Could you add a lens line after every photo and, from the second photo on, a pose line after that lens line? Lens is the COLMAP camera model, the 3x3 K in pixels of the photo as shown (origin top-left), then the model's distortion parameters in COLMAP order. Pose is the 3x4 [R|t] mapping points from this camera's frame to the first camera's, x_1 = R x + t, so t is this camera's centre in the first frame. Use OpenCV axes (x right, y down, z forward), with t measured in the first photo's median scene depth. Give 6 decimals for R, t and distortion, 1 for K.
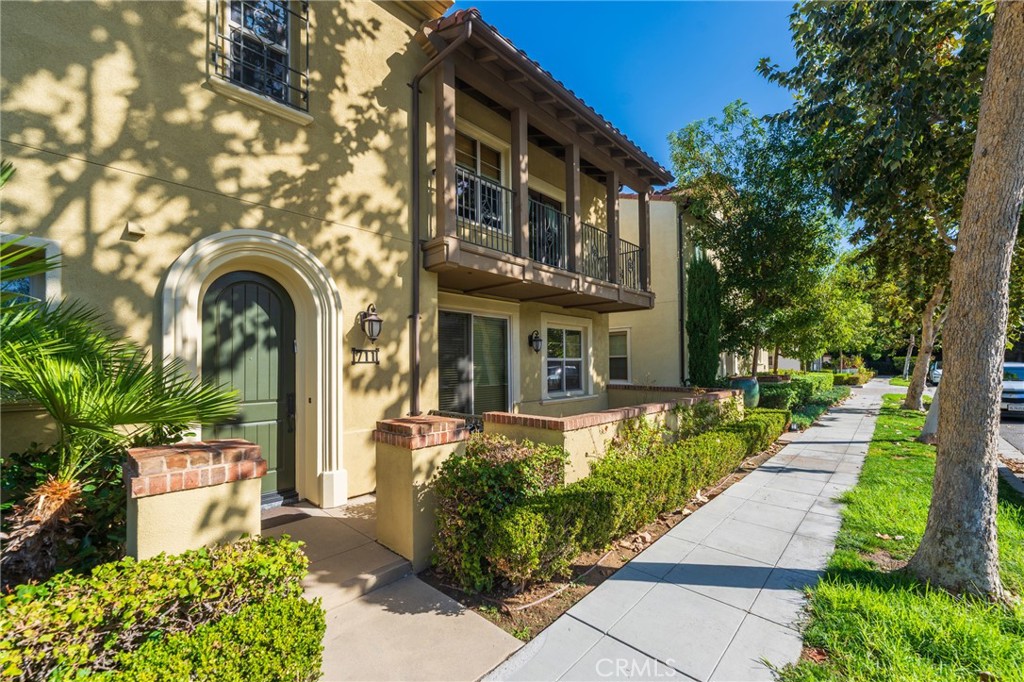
lens RADIAL K [[415.9, 0, 512.9], [0, 415.9, 348.3], [0, 0, 1]] dist [-0.001496, -0.000480]
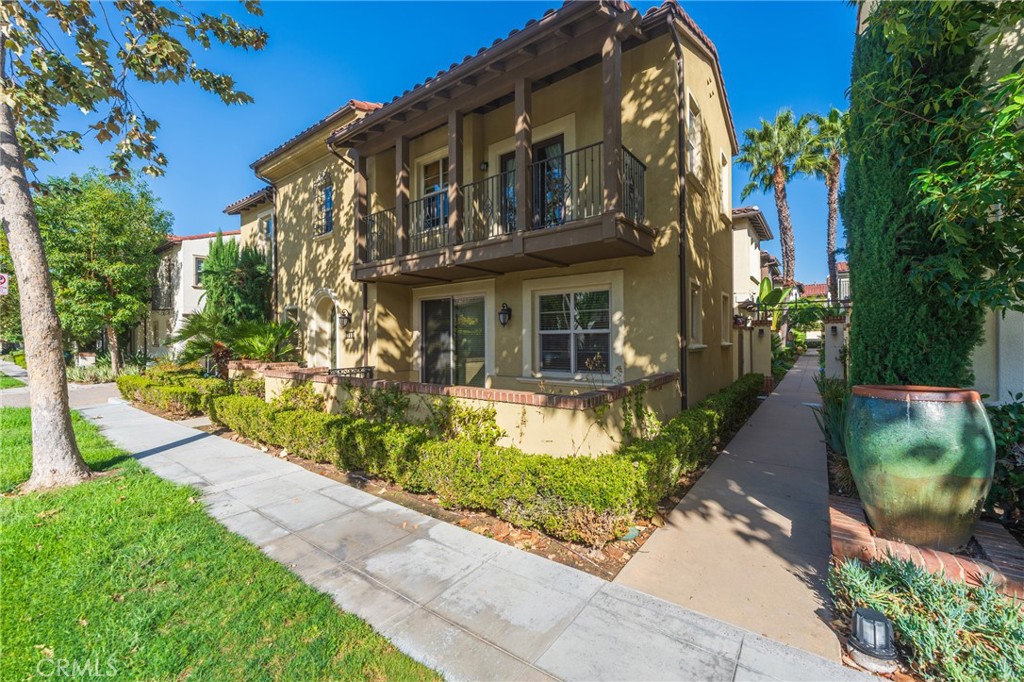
lens RADIAL K [[415.9, 0, 512.5], [0, 415.9, 338.8], [0, 0, 1]] dist [-0.001496, -0.000480]
pose [[0.101305, 0.006605, -0.994833, 1.628556], [0.043457, 0.998994, 0.011058, 0.048699], [0.993906, -0.044353, 0.100916, 1.470749]]
